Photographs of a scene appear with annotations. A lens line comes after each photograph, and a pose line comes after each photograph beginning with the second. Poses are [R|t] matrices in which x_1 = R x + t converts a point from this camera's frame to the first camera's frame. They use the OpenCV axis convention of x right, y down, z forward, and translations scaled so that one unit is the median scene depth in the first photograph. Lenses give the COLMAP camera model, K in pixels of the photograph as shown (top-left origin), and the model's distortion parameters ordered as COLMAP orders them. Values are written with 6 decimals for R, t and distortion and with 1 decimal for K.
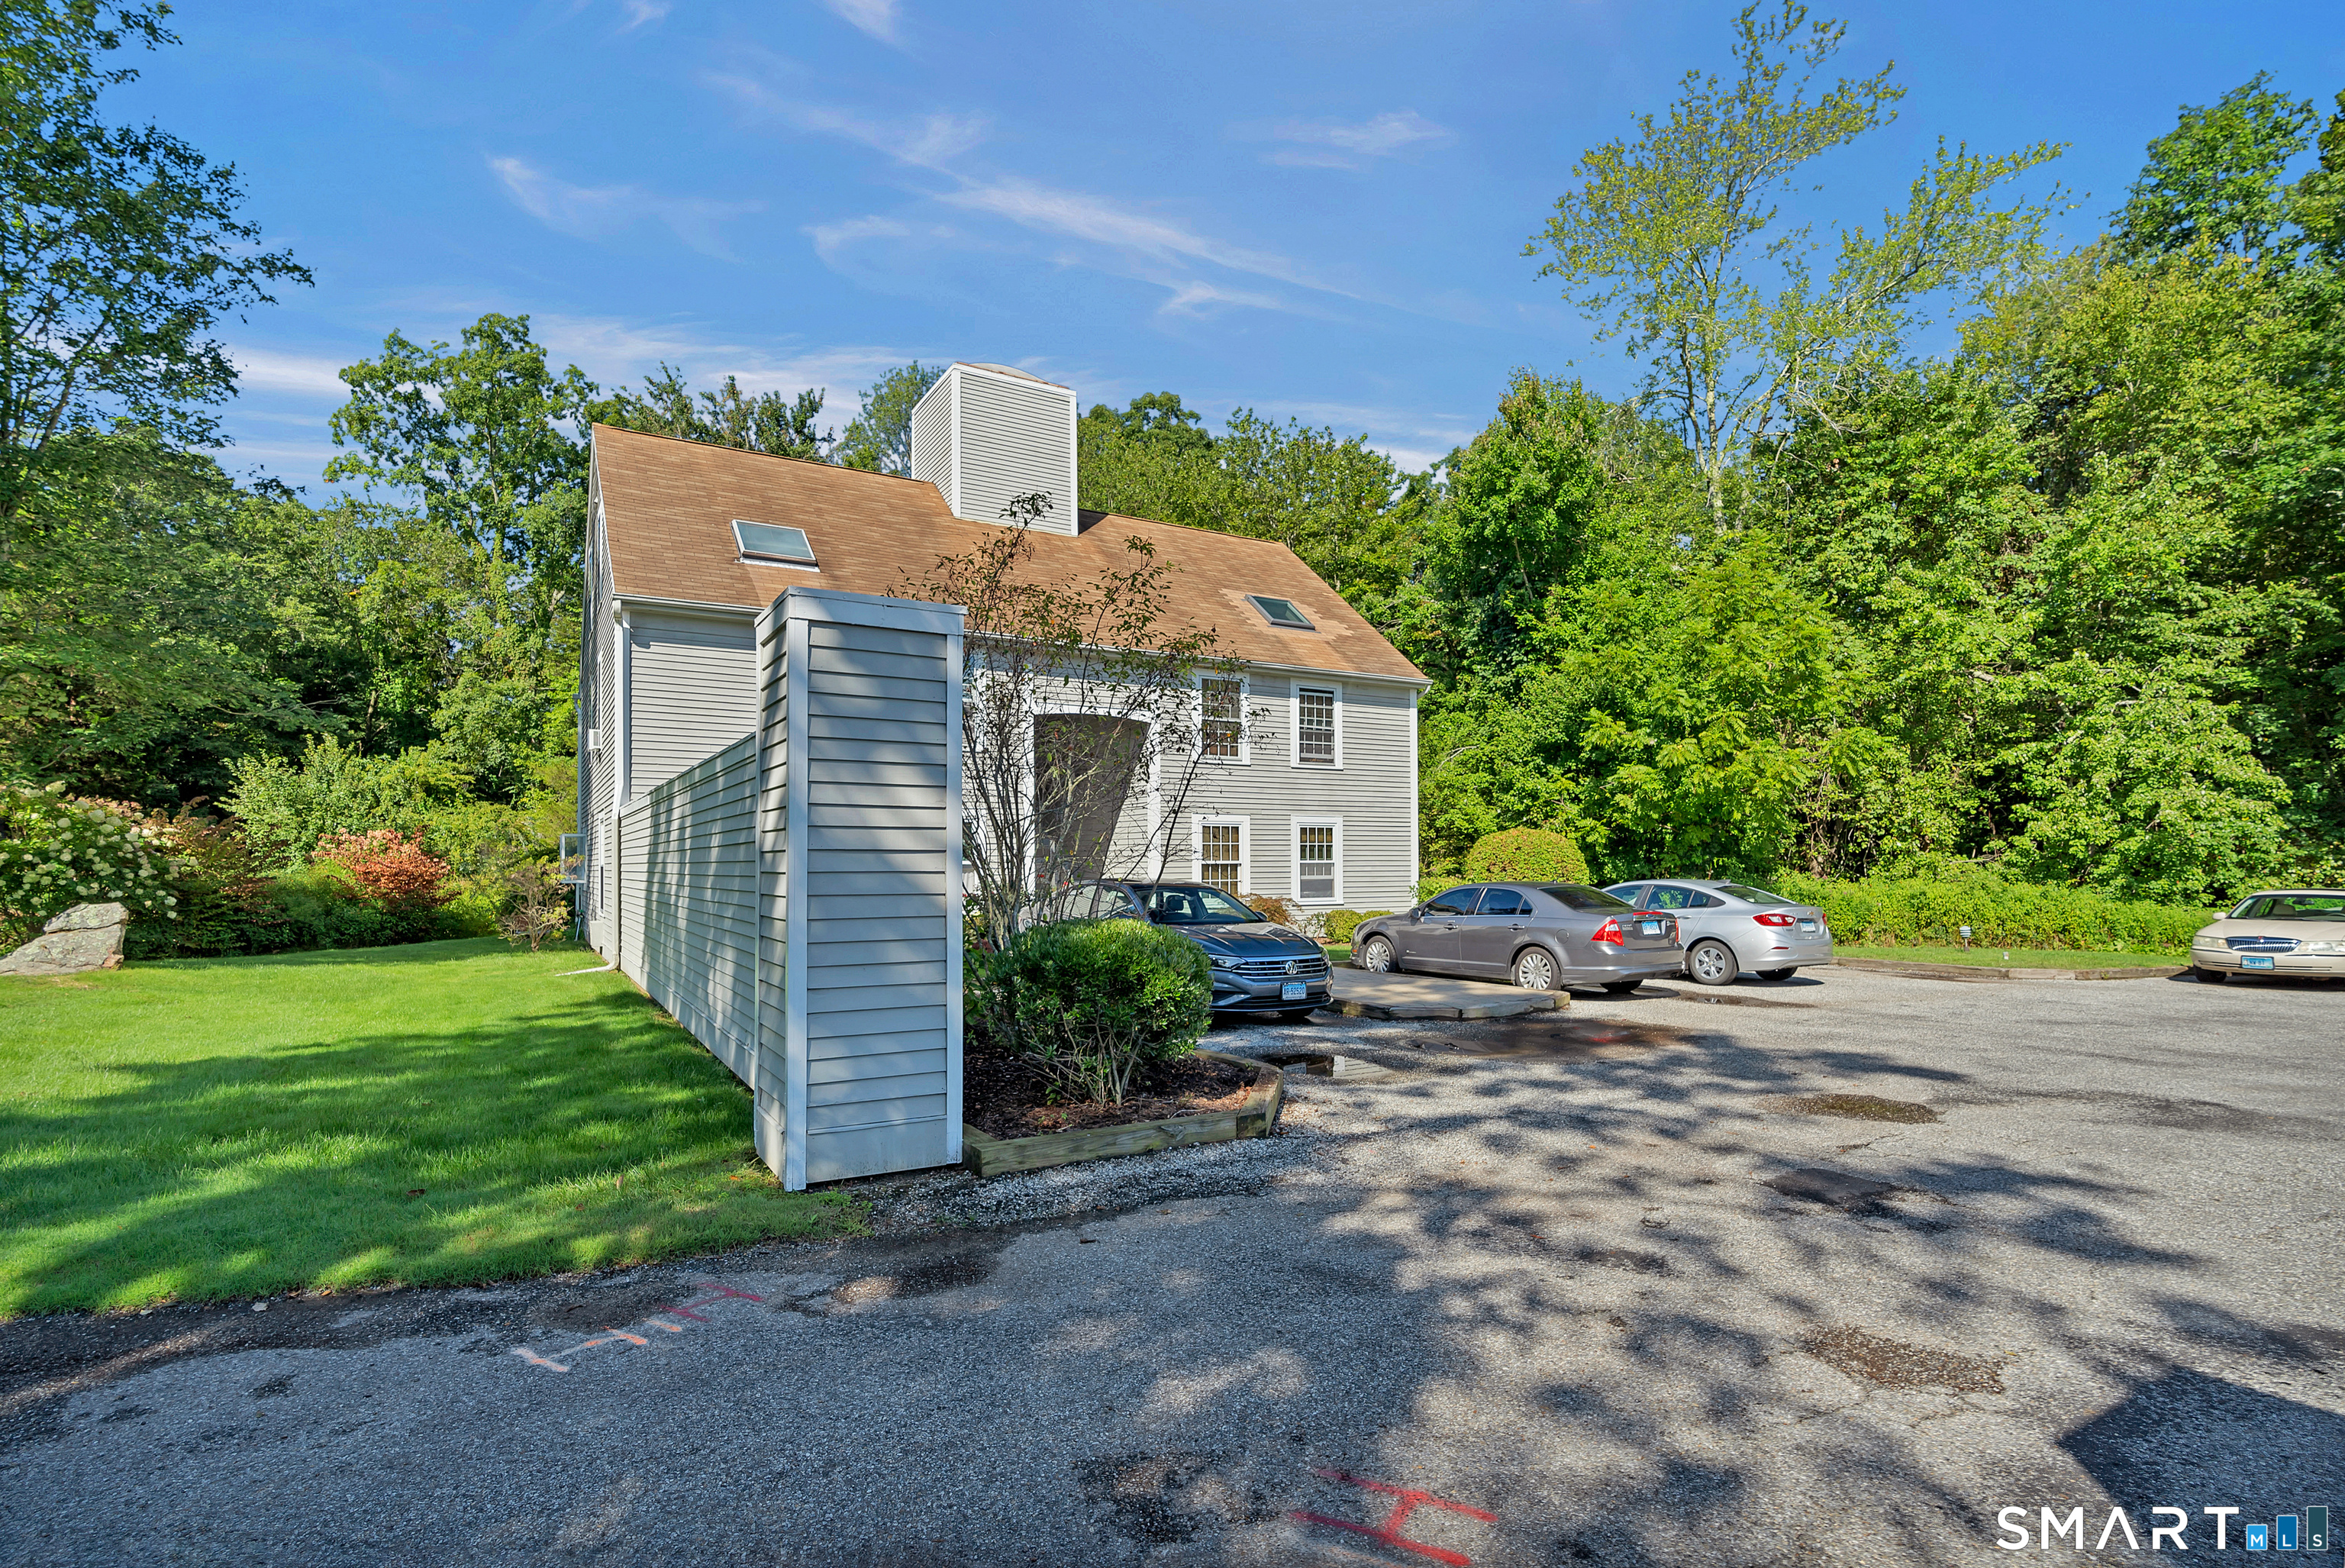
lens RADIAL K [[1107.2, 0, 1174.6], [0, 1107.2, 820.1], [0, 0, 1]] dist [-0.001988, -0.000090]
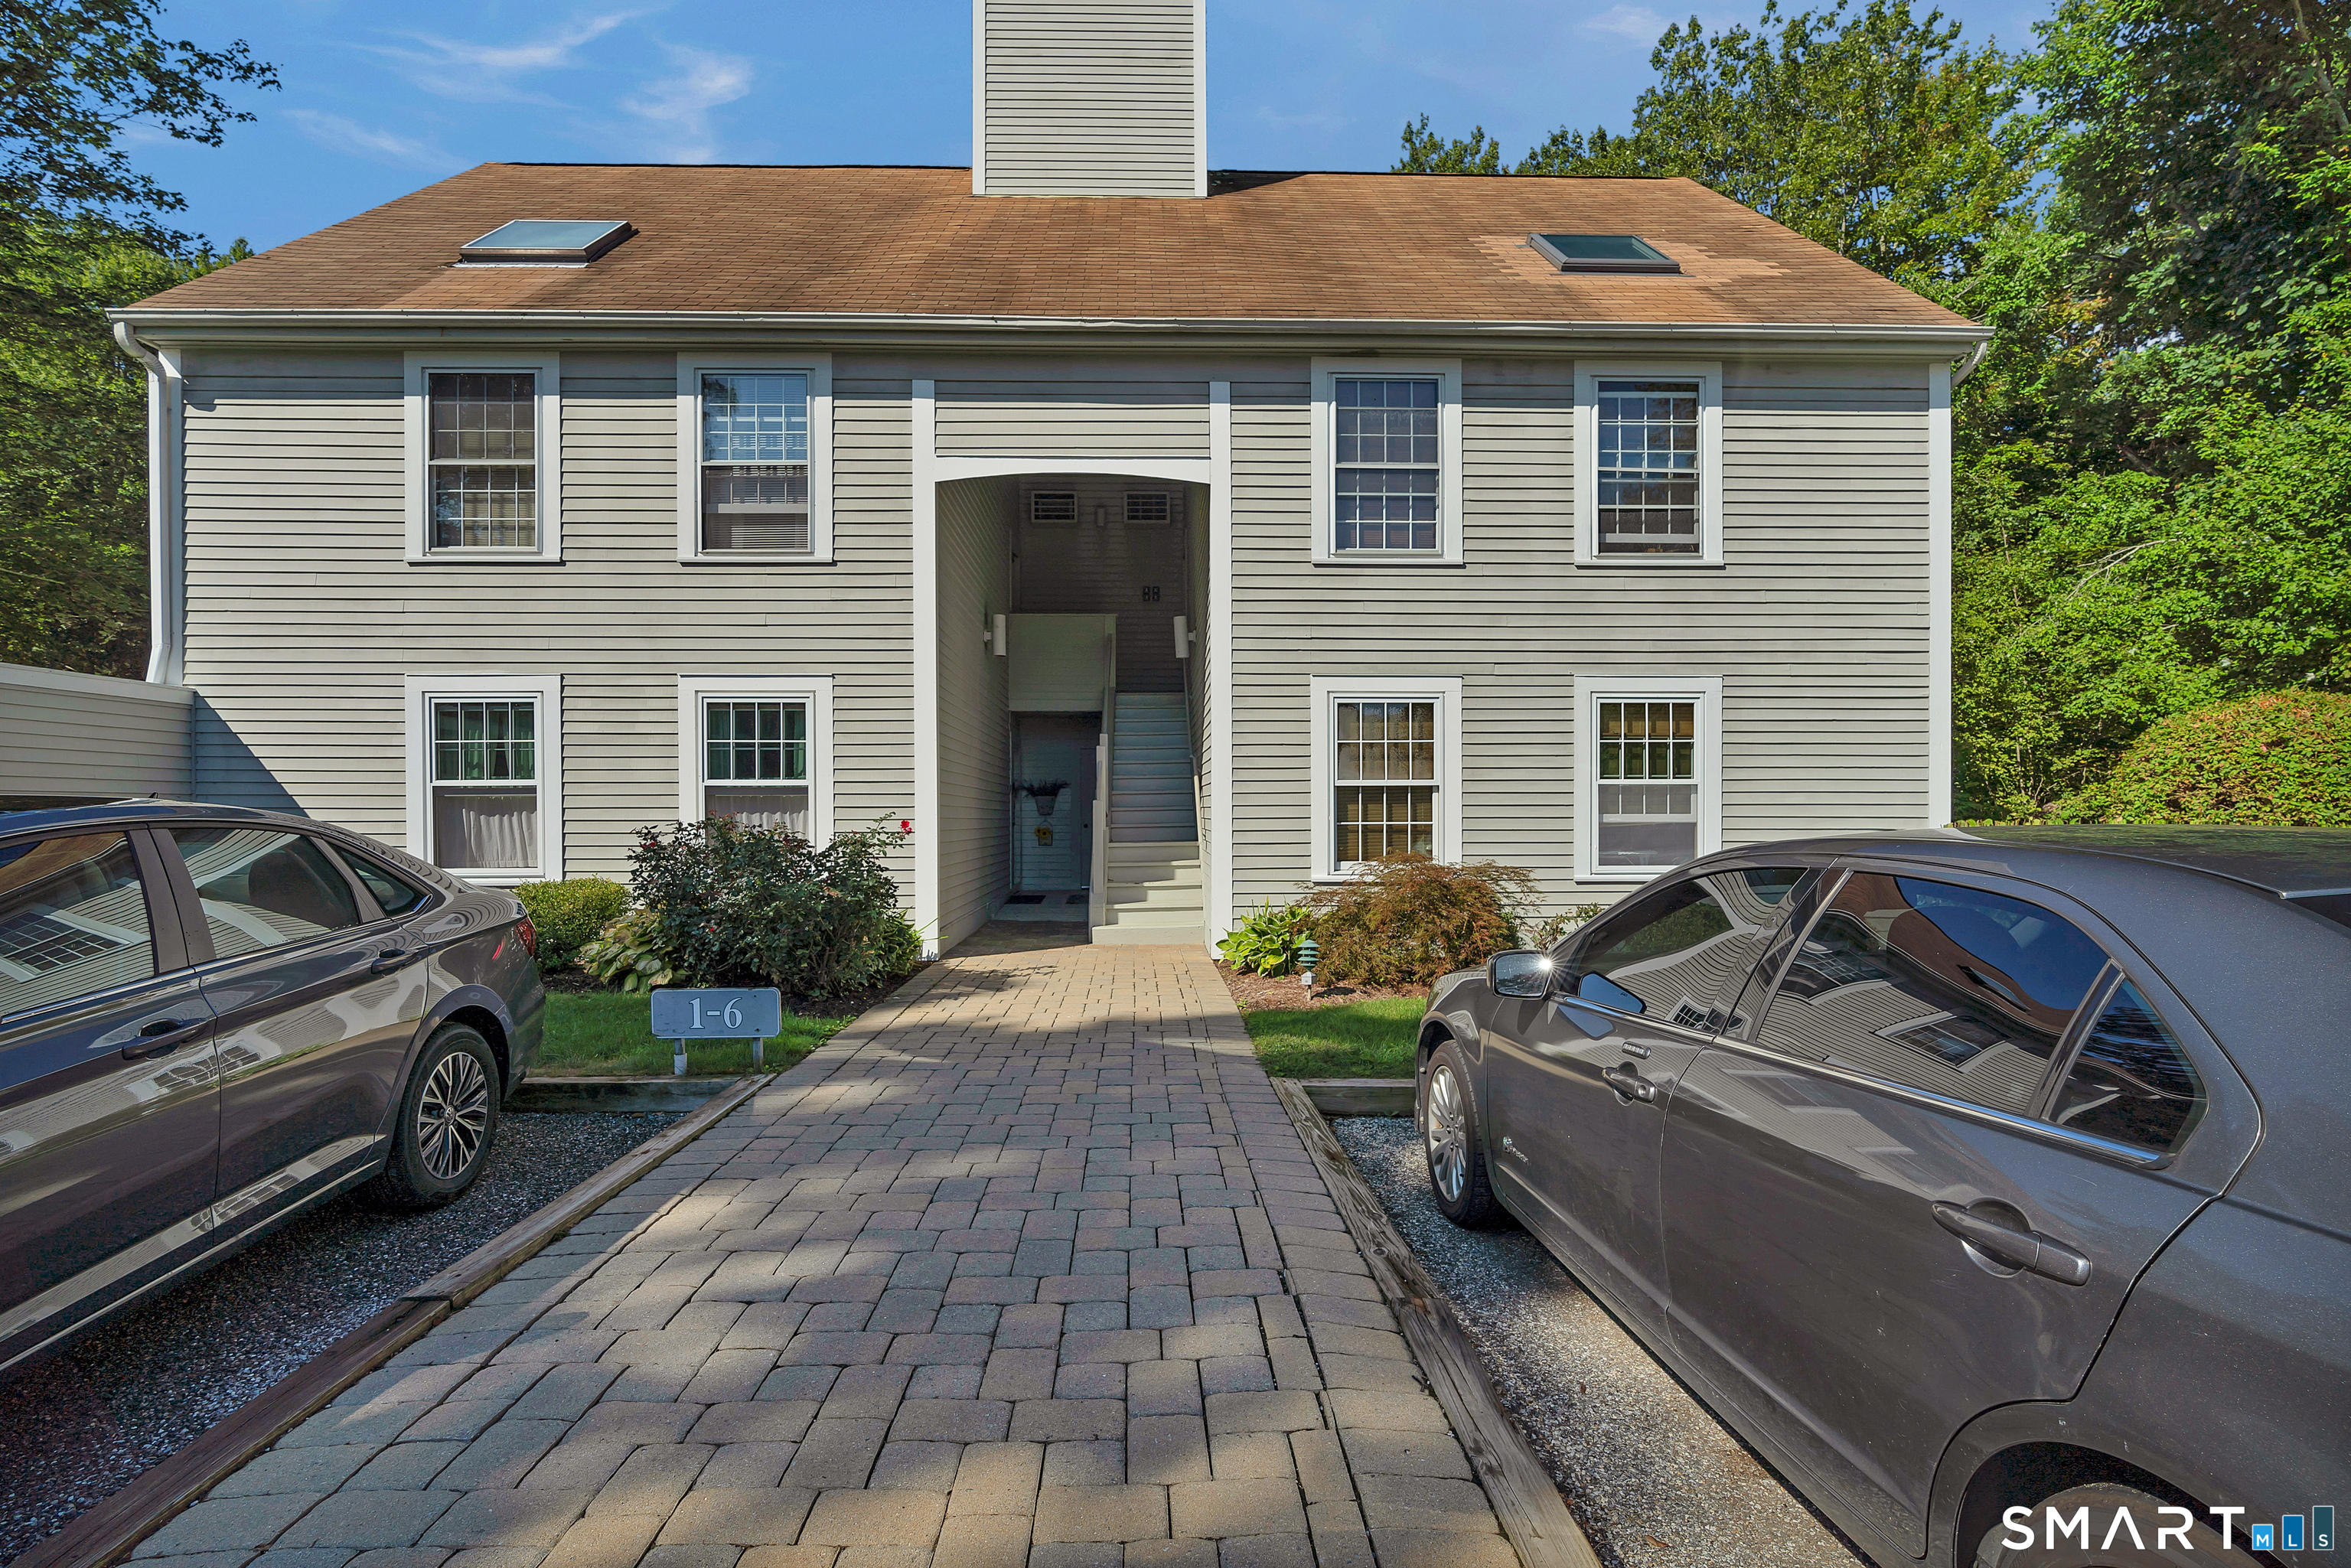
lens RADIAL K [[1110.0, 0, 1177.6], [0, 1110.0, 820.2], [0, 0, 1]] dist [-0.001988, -0.000090]
pose [[0.876508, 0.002400, -0.481382, 0.175148], [0.017308, 0.999184, 0.036497, 0.033104], [0.481076, -0.040322, 0.875751, 0.525855]]
